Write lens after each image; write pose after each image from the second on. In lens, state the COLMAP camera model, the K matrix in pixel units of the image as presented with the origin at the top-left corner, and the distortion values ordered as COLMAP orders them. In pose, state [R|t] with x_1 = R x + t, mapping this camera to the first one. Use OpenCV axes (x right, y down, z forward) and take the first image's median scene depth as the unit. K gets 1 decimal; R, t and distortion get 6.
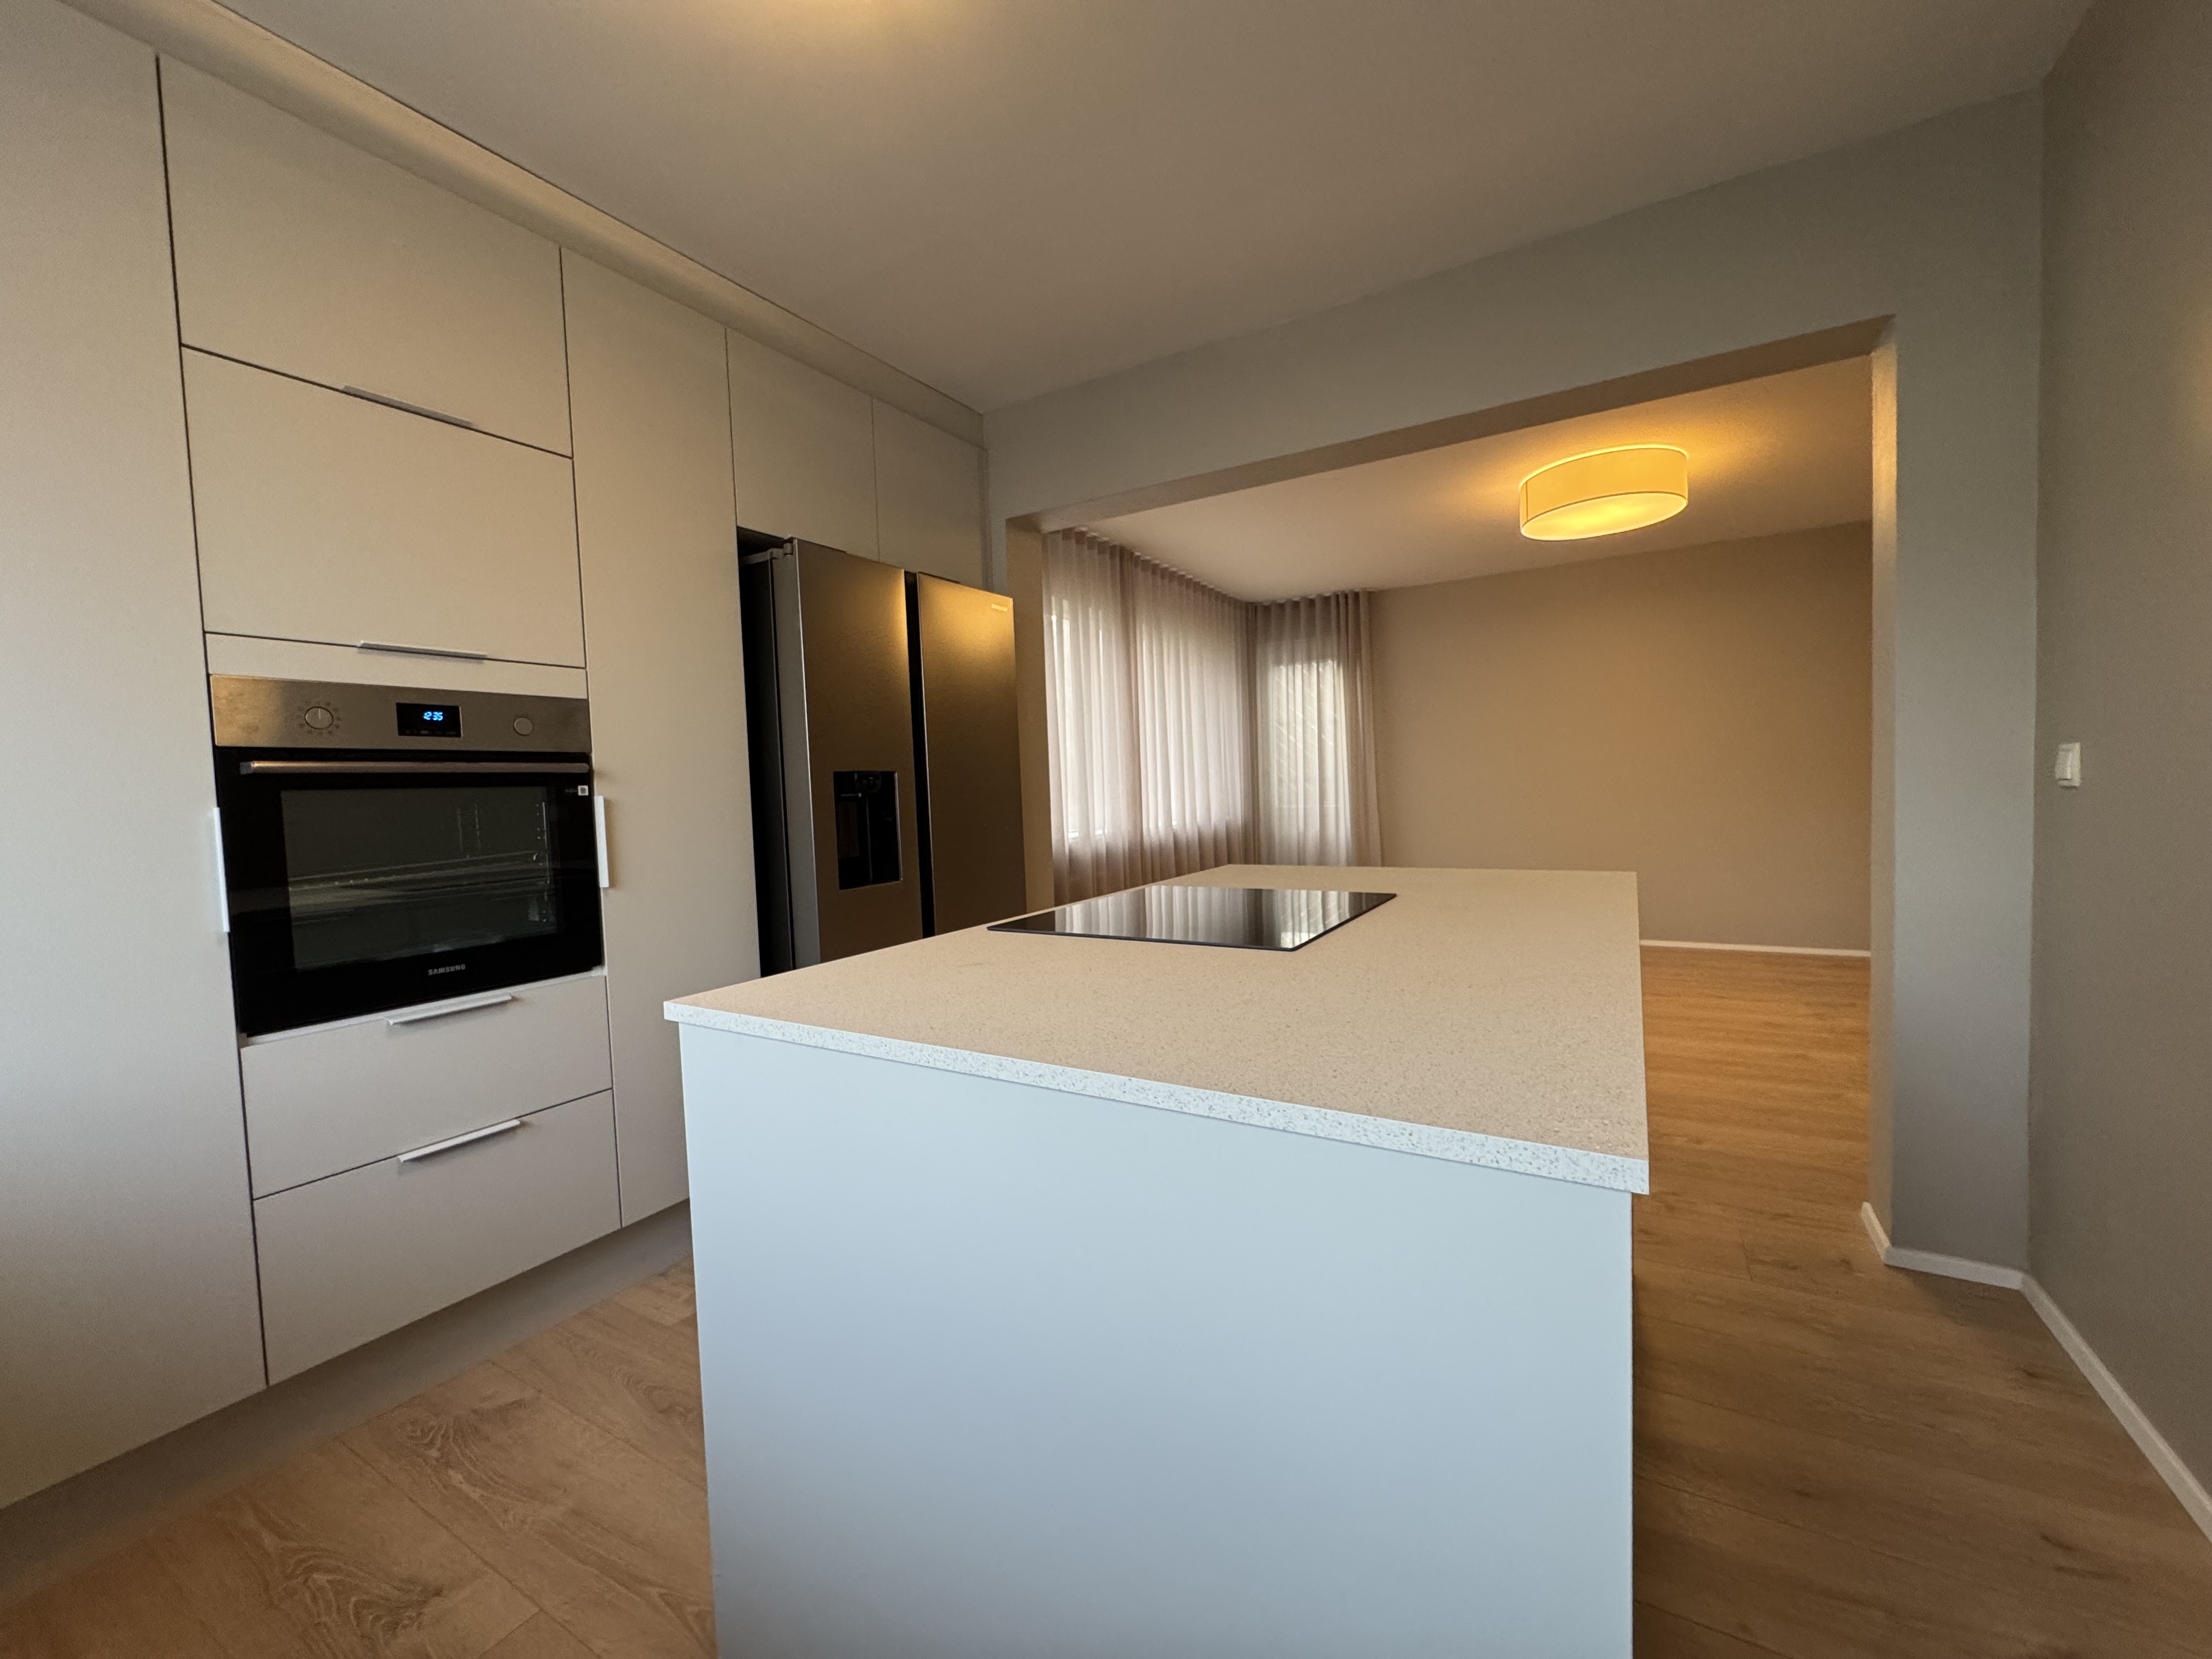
lens RADIAL K [[887.7, 0, 1101.6], [0, 887.7, 821.5], [0, 0, 1]] dist [0.002487, 0.000632]
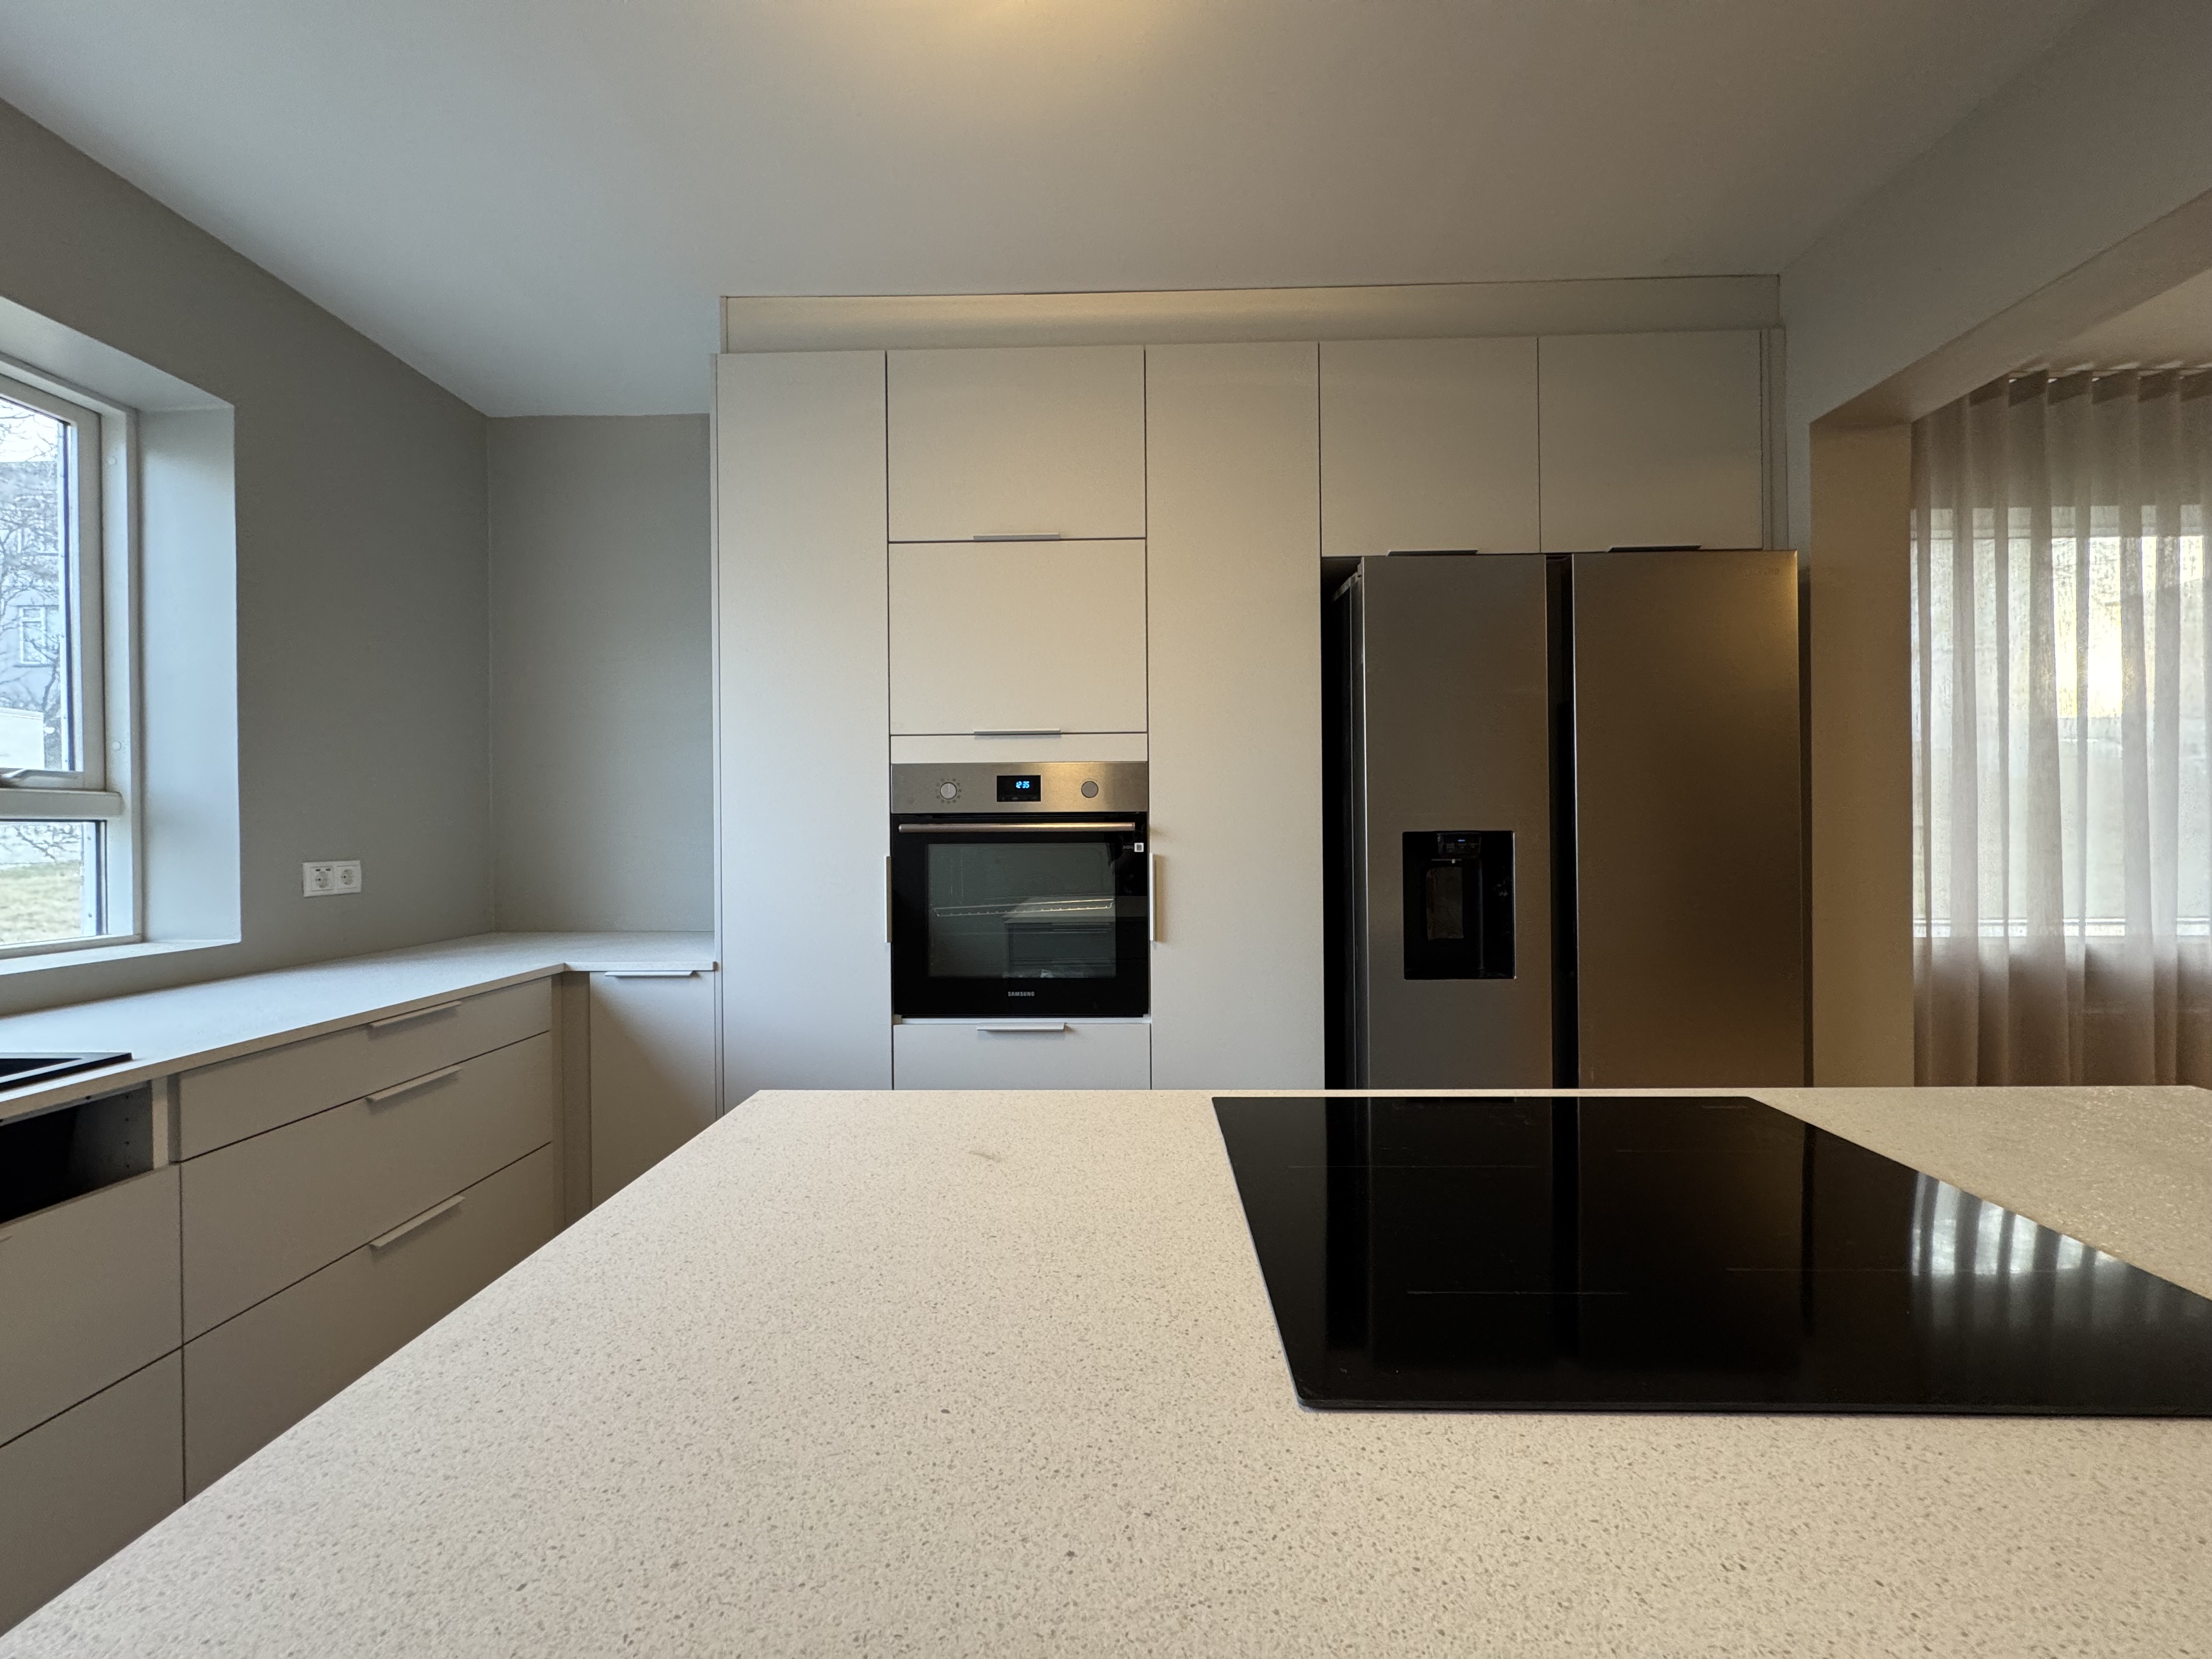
lens RADIAL K [[887.7, 0, 1107.0], [0, 887.7, 816.8], [0, 0, 1]] dist [0.002487, 0.000632]
pose [[0.494381, 0.026739, -0.868834, 0.322894], [-0.041671, 0.999107, 0.007036, -0.077371], [0.868246, 0.032727, 0.495053, 0.437512]]
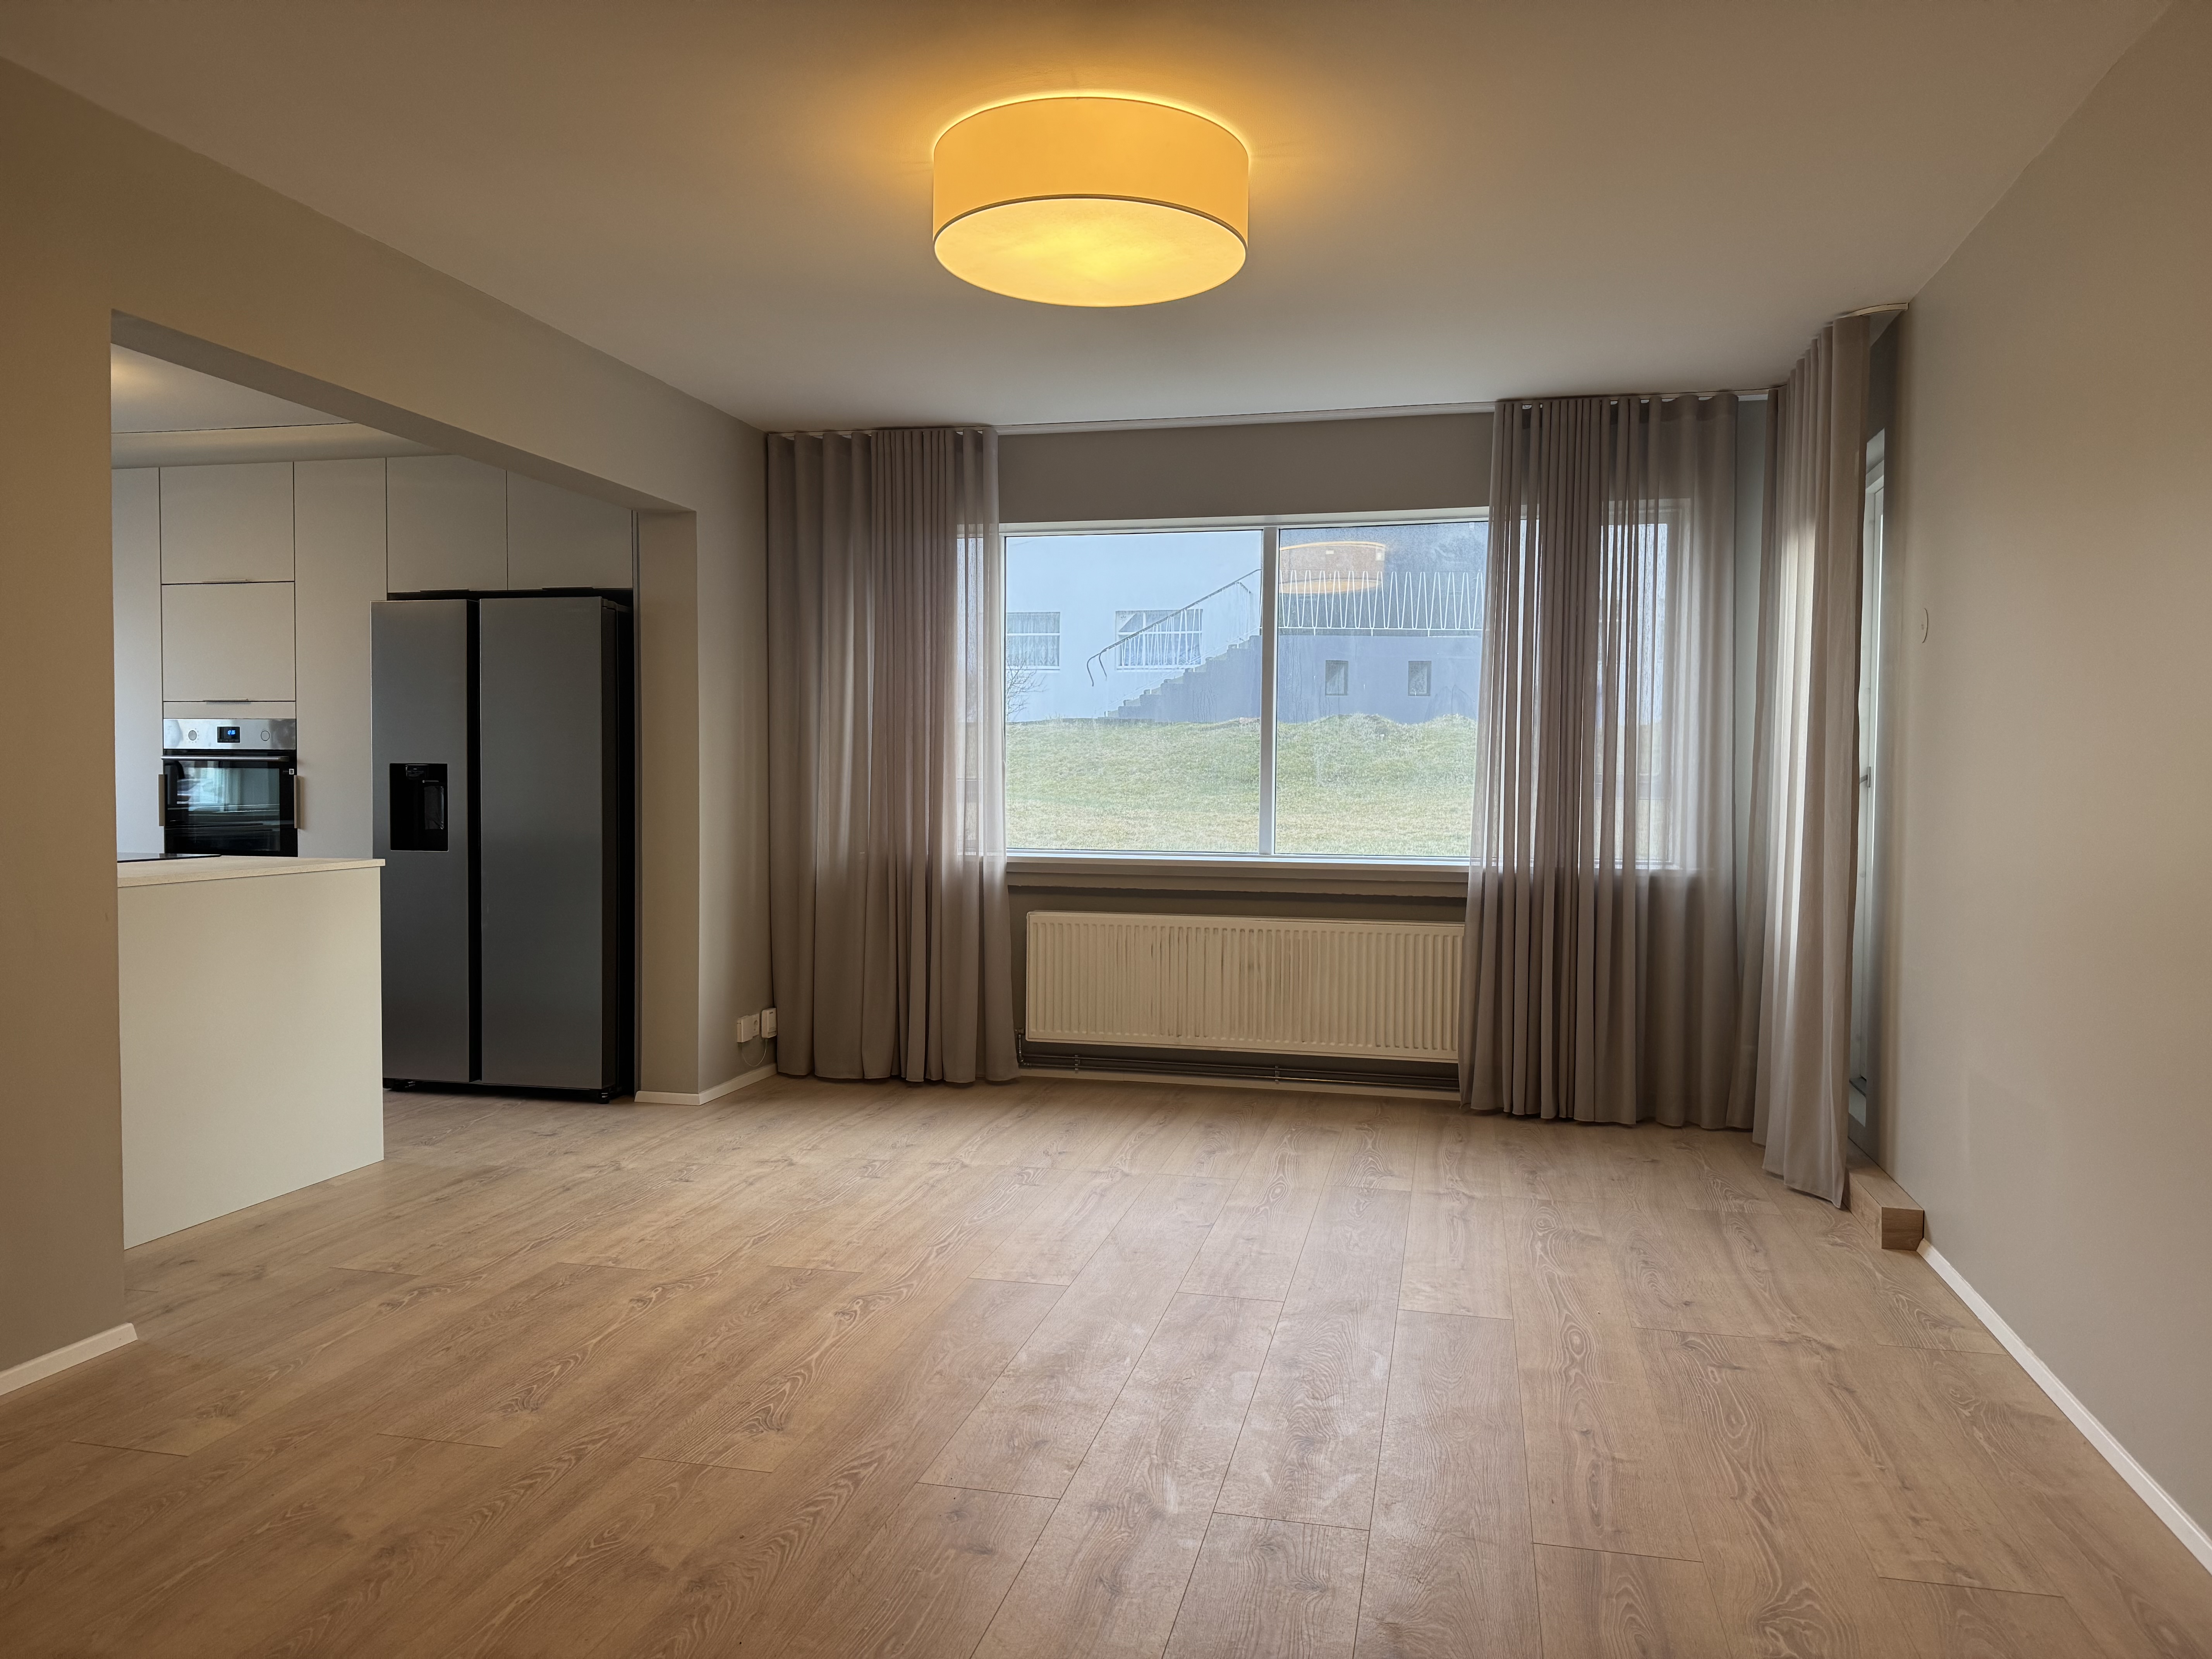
lens RADIAL K [[1557.2, 0, 1107.0], [0, 1557.2, 835.0], [0, 0, 1]] dist [-0.001737, 0.000528]
pose [[0.300754, 0.075468, -0.950711, 2.809398], [-0.054136, 0.996608, 0.061986, -0.186721], [0.952164, 0.032825, 0.303820, 1.599600]]
